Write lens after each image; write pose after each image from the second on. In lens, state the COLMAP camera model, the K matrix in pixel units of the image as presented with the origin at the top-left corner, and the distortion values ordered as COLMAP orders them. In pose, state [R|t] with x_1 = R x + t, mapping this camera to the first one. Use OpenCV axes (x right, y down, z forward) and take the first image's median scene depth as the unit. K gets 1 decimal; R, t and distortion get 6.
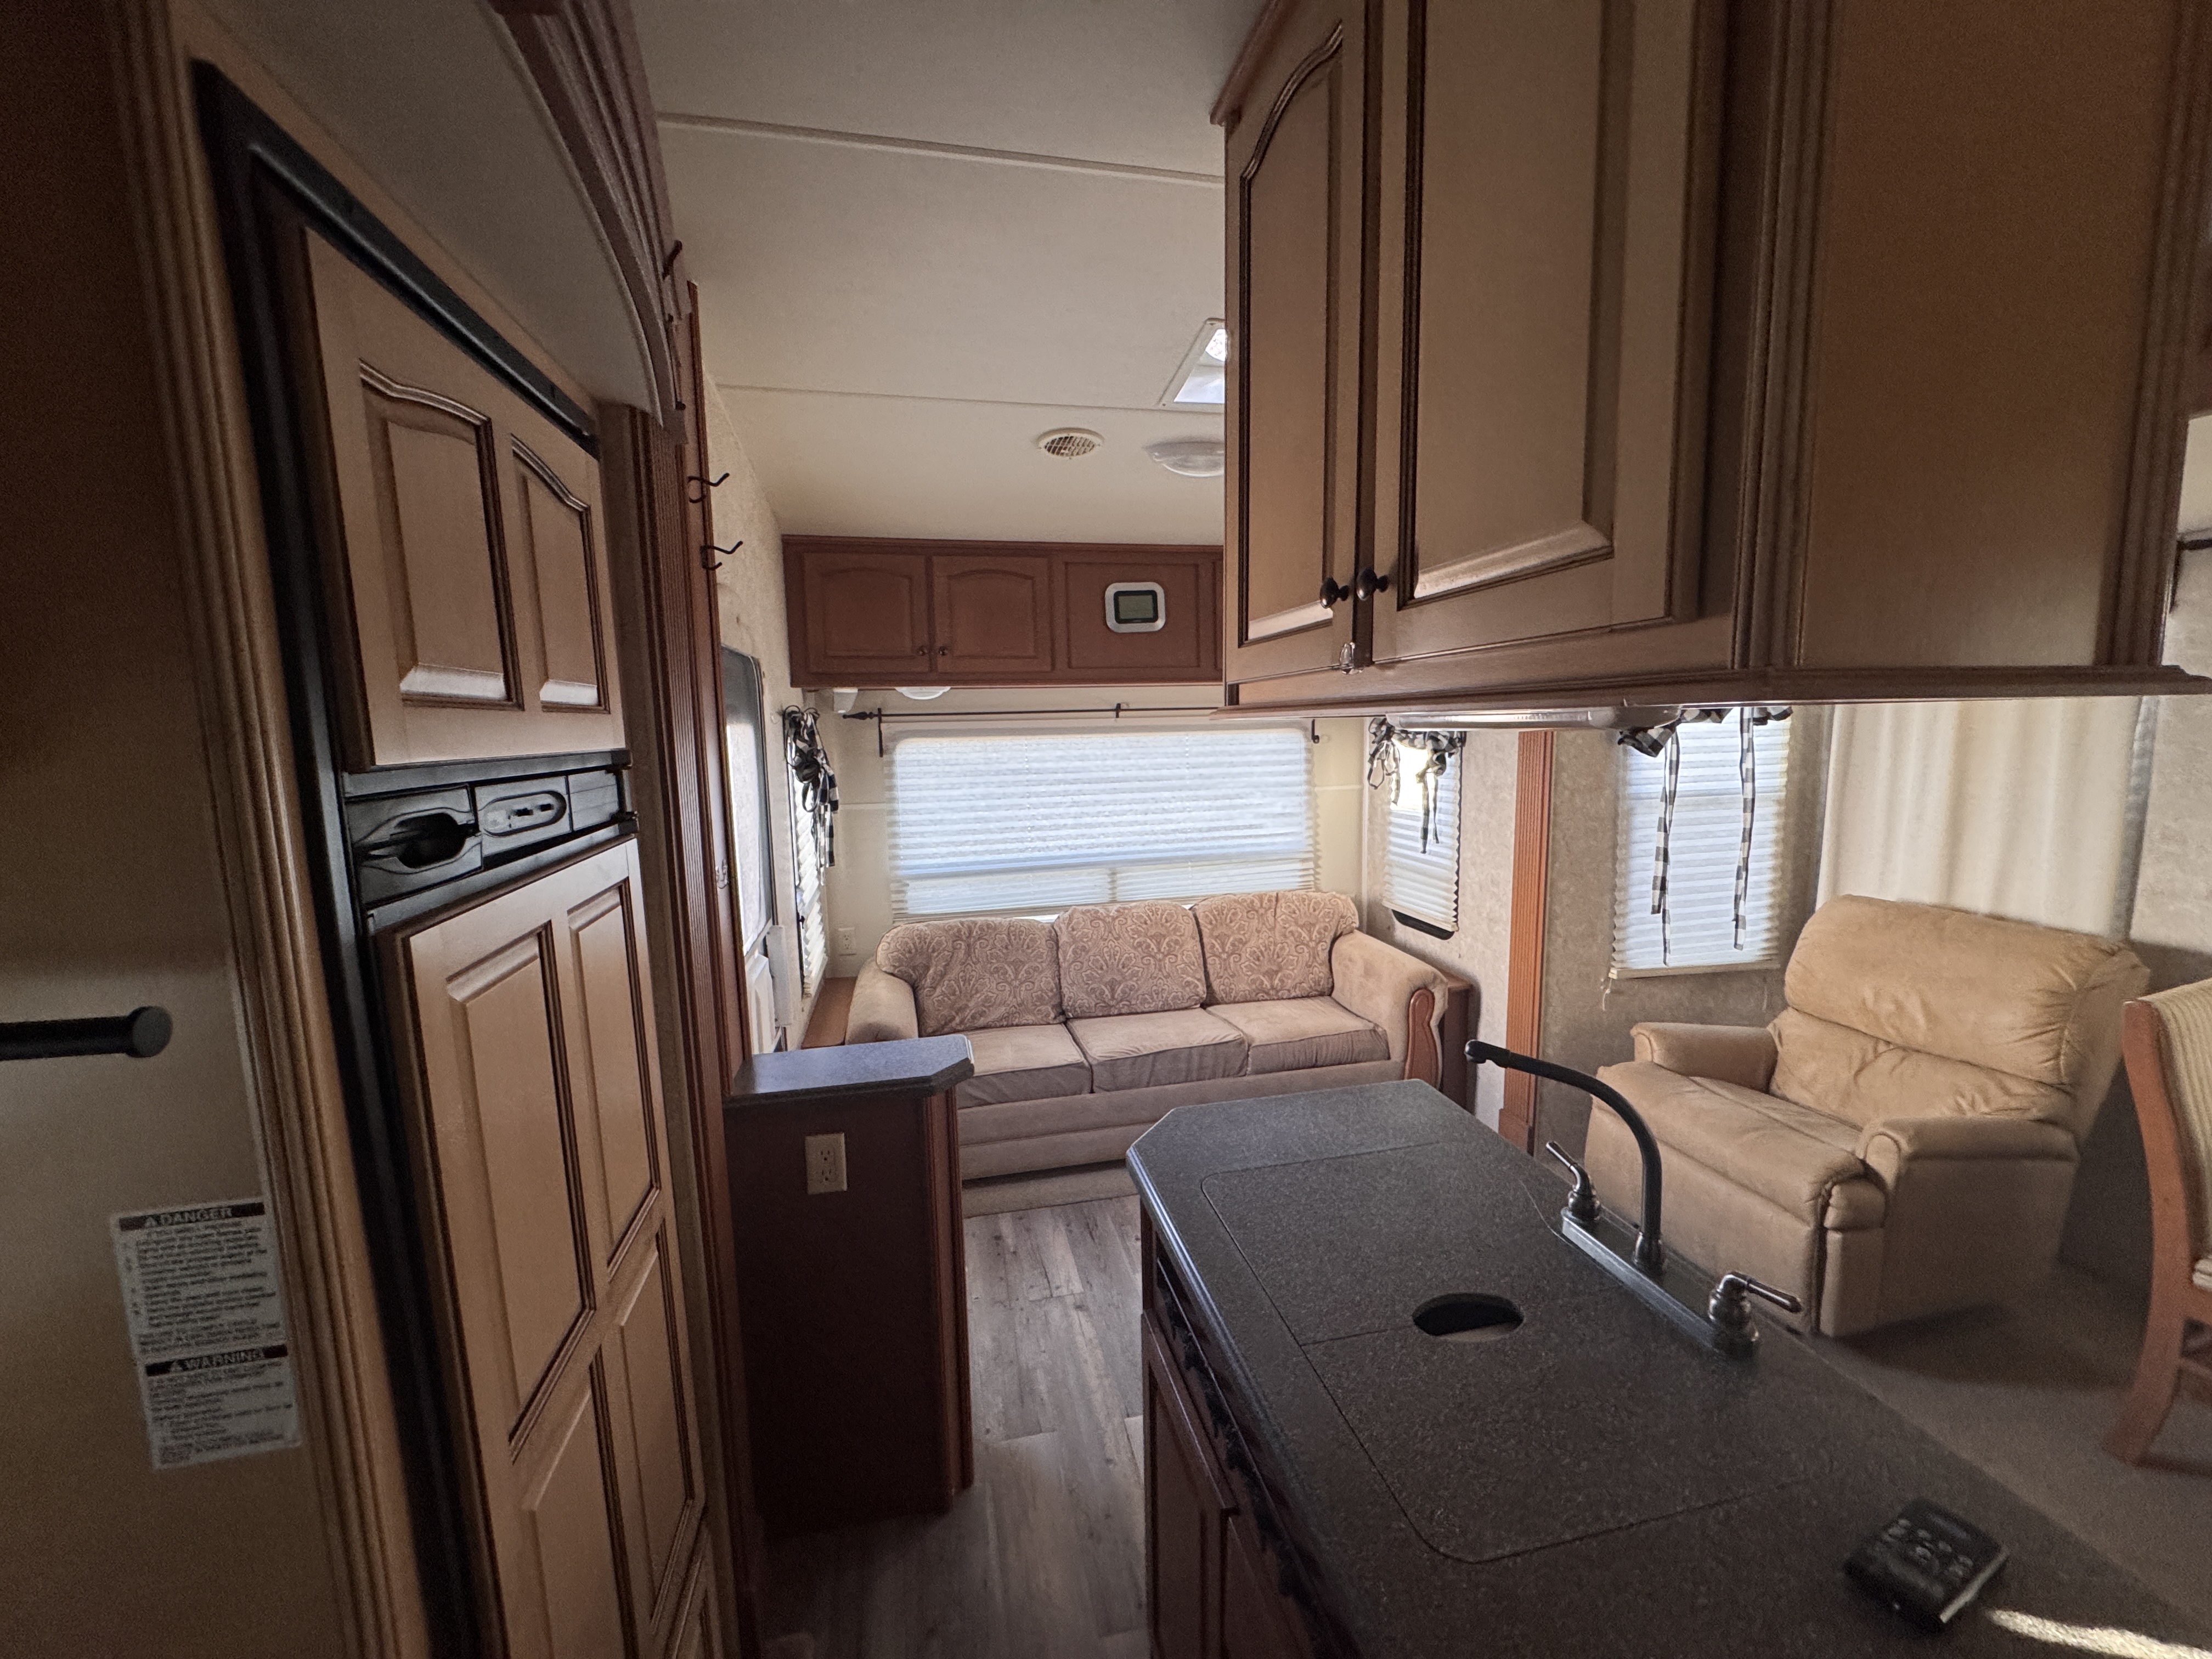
lens RADIAL K [[879.4, 0, 1103.2], [0, 879.4, 829.4], [0, 0, 1]] dist [-0.003337, 0.000074]
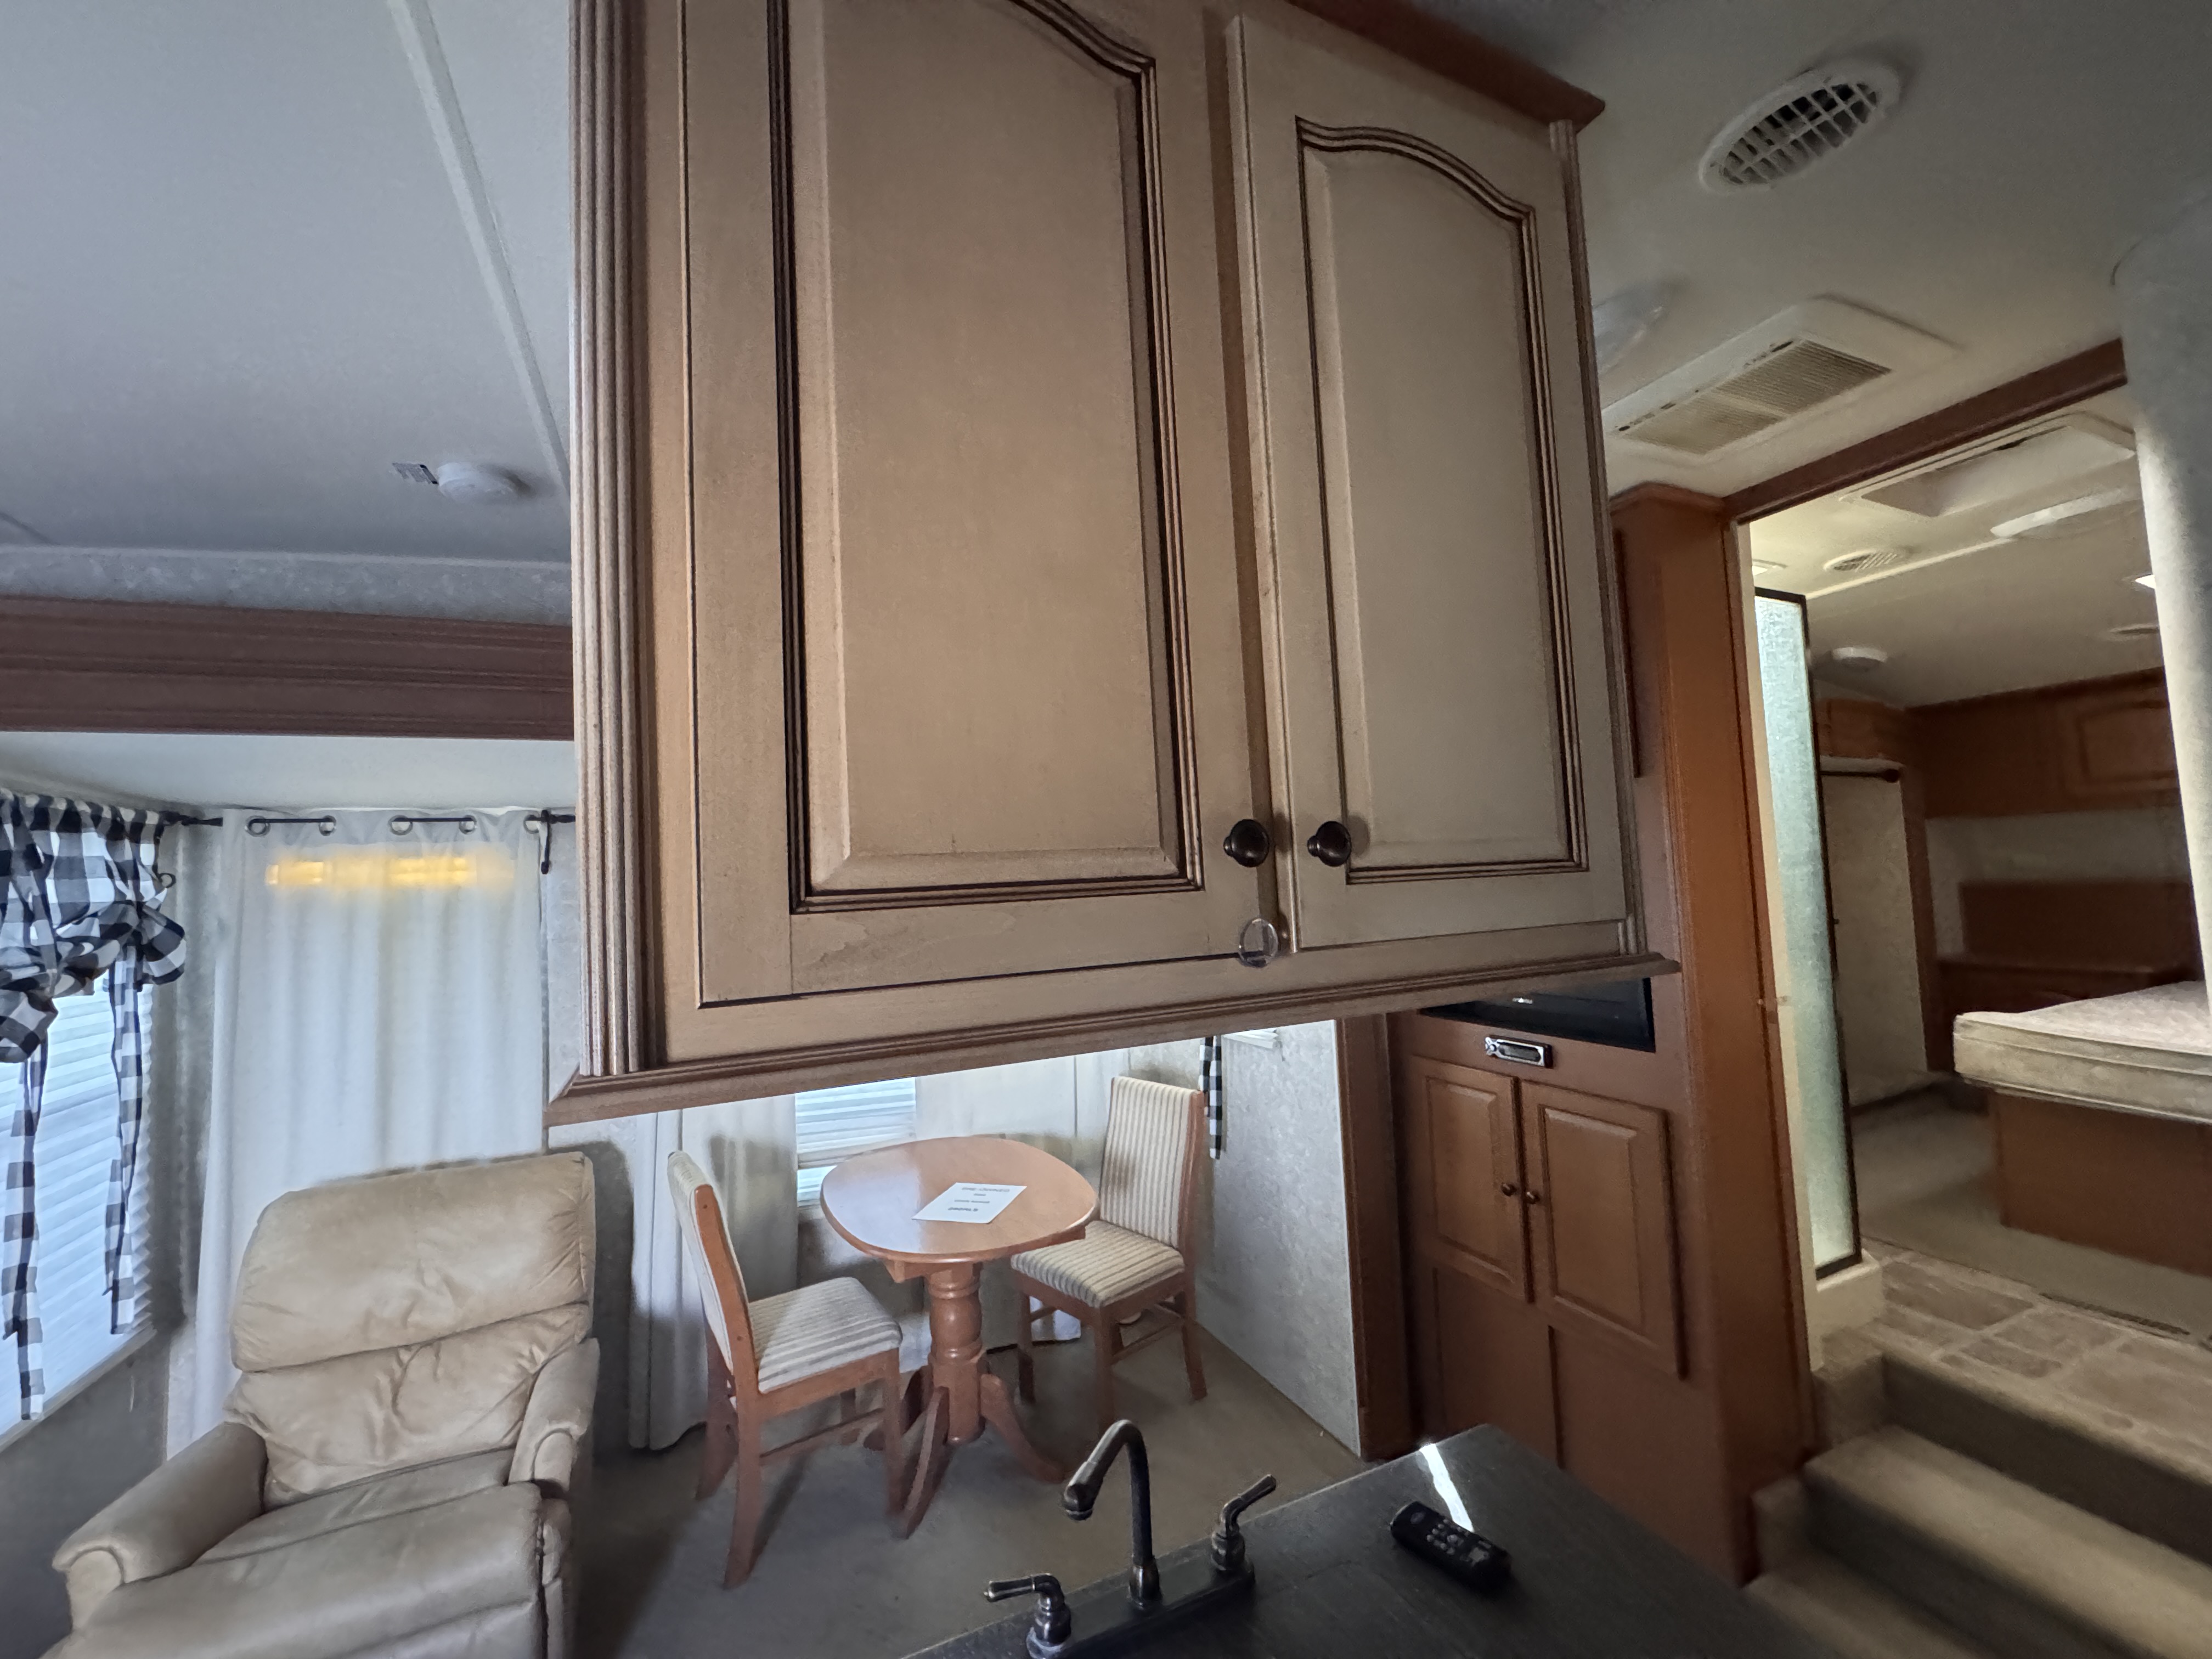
lens RADIAL K [[879.4, 0, 1103.2], [0, 879.4, 829.4], [0, 0, 1]] dist [-0.003337, 0.000074]
pose [[-0.208187, 0.090615, 0.973883, -0.093492], [0.163098, 0.984975, -0.056781, -0.069733], [-0.964395, 0.147017, -0.219838, 0.334022]]
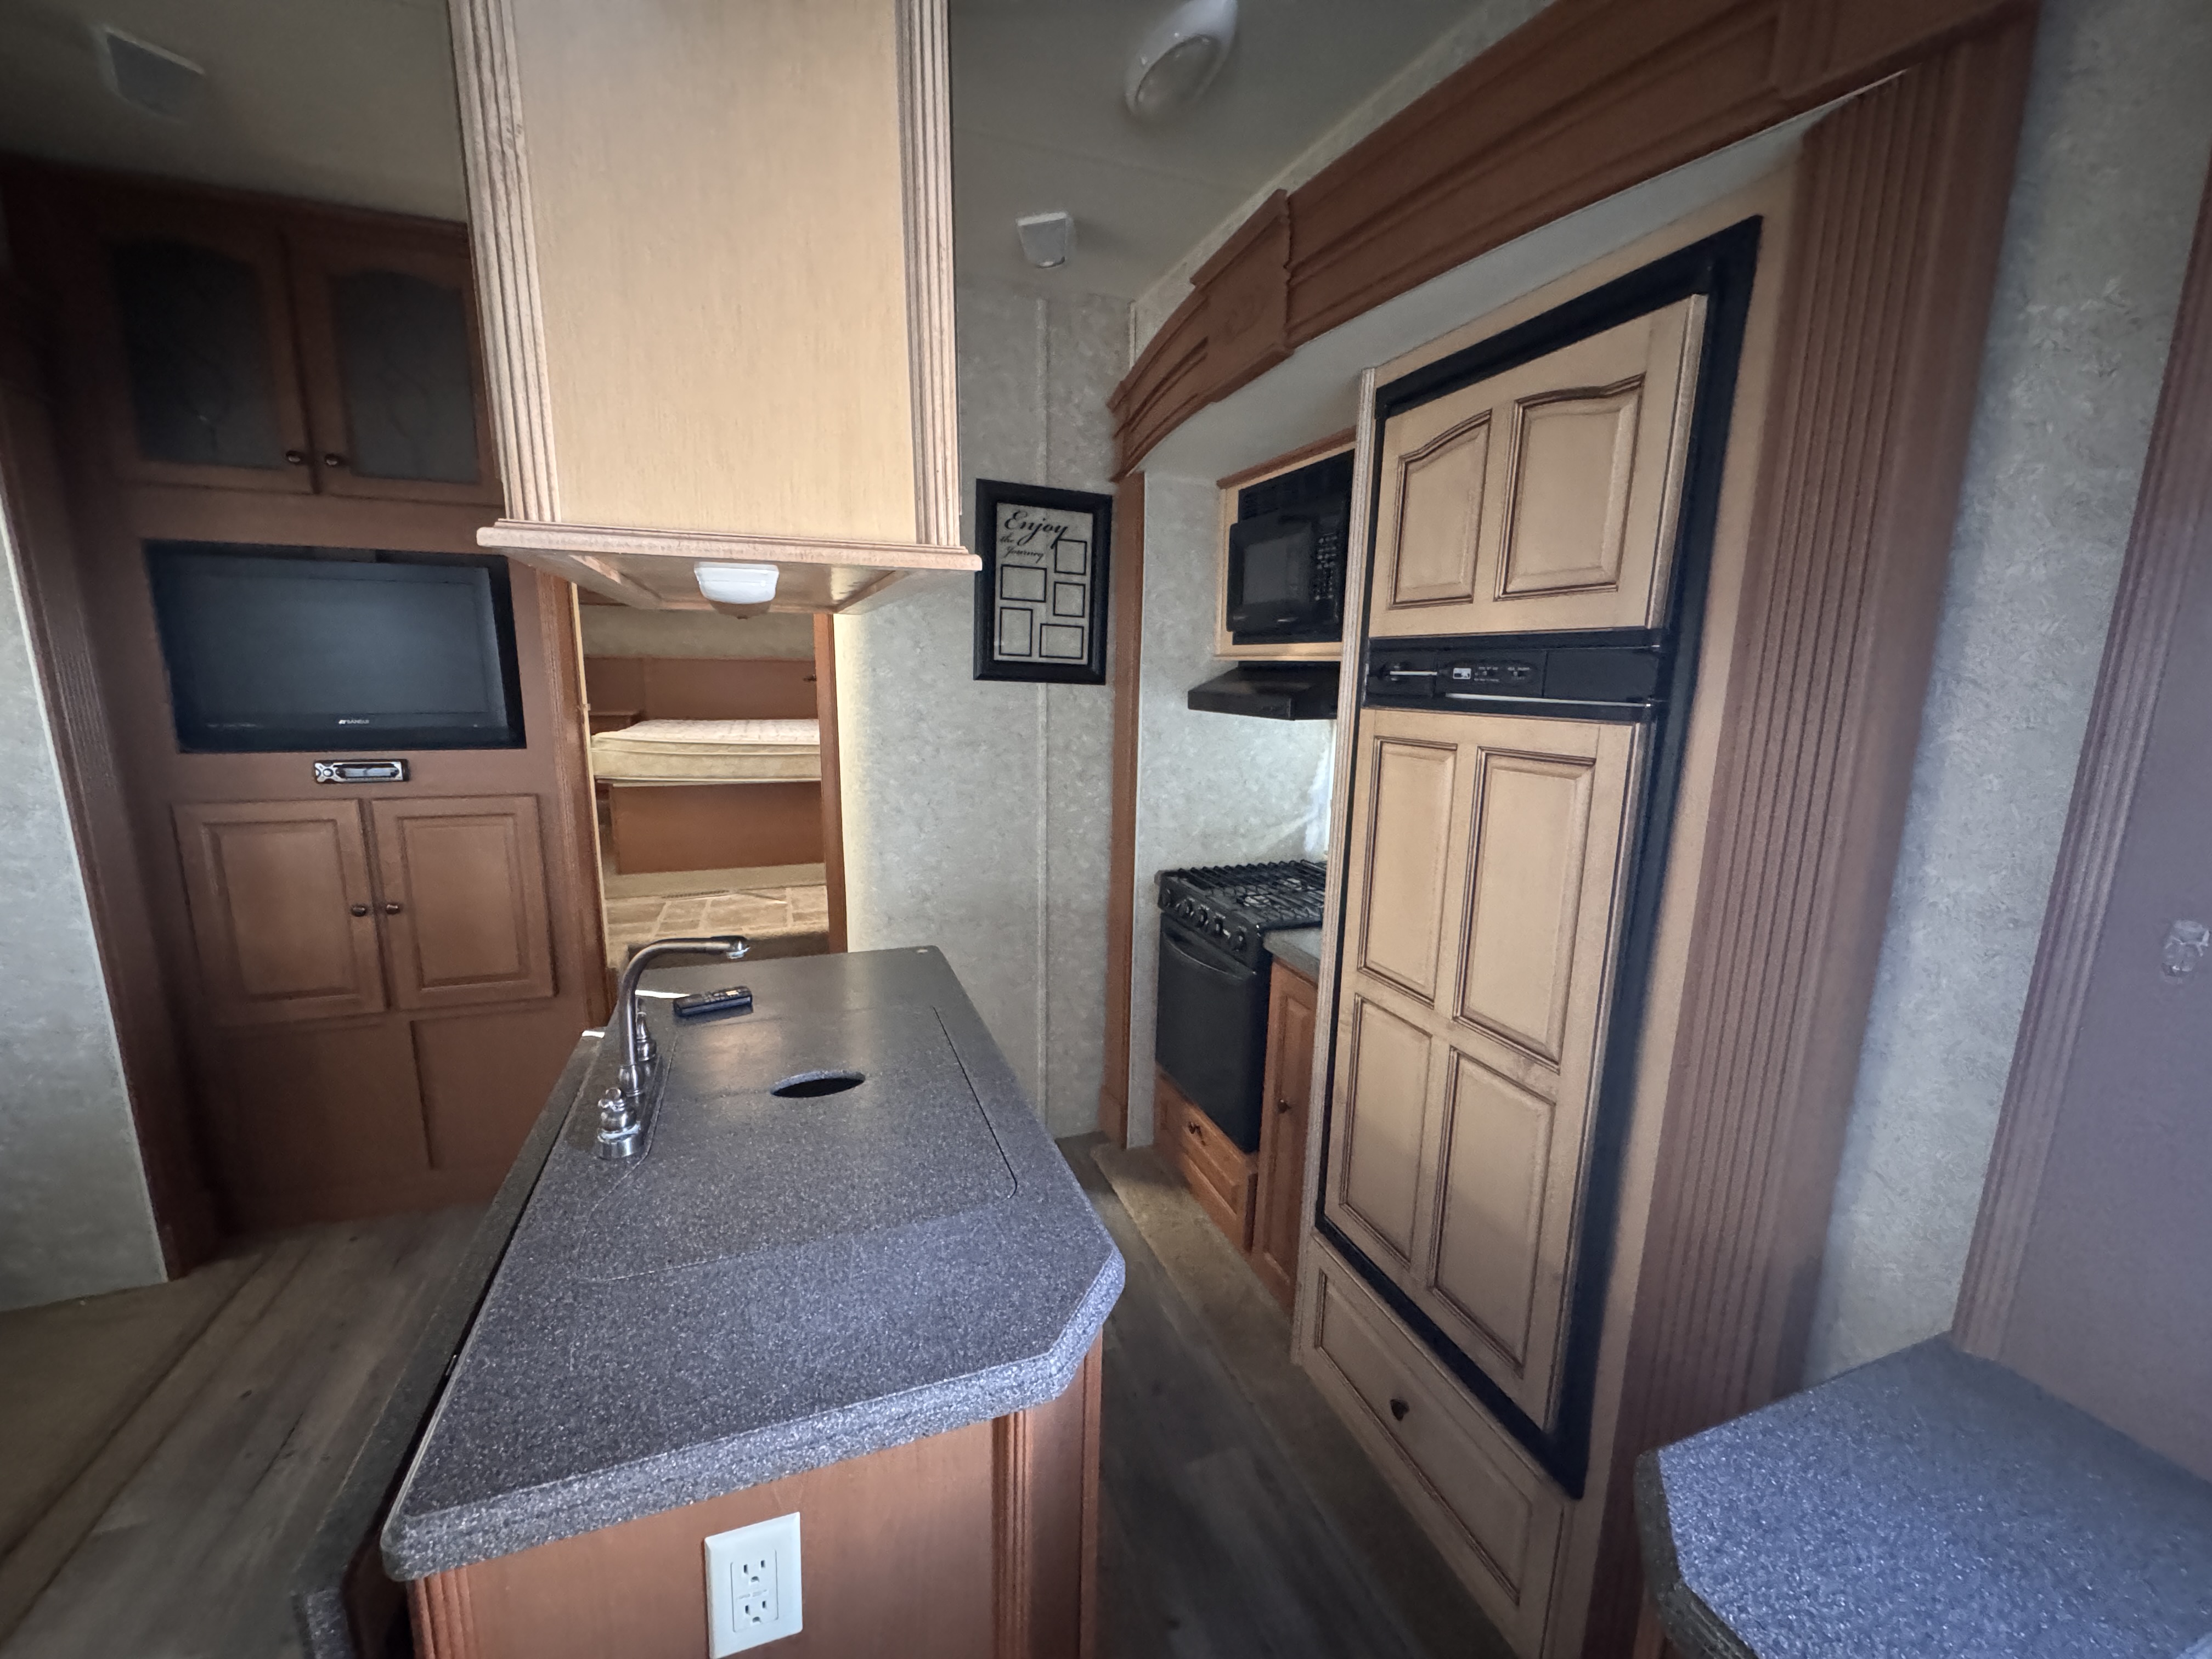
lens RADIAL K [[881.5, 0, 1103.0], [0, 881.5, 828.9], [0, 0, 1]] dist [-0.003326, 0.000384]
pose [[-0.990211, 0.031597, -0.135955, 0.047454], [-0.010857, 0.953653, 0.300711, -0.053441], [0.139156, 0.299244, -0.943975, 0.616195]]
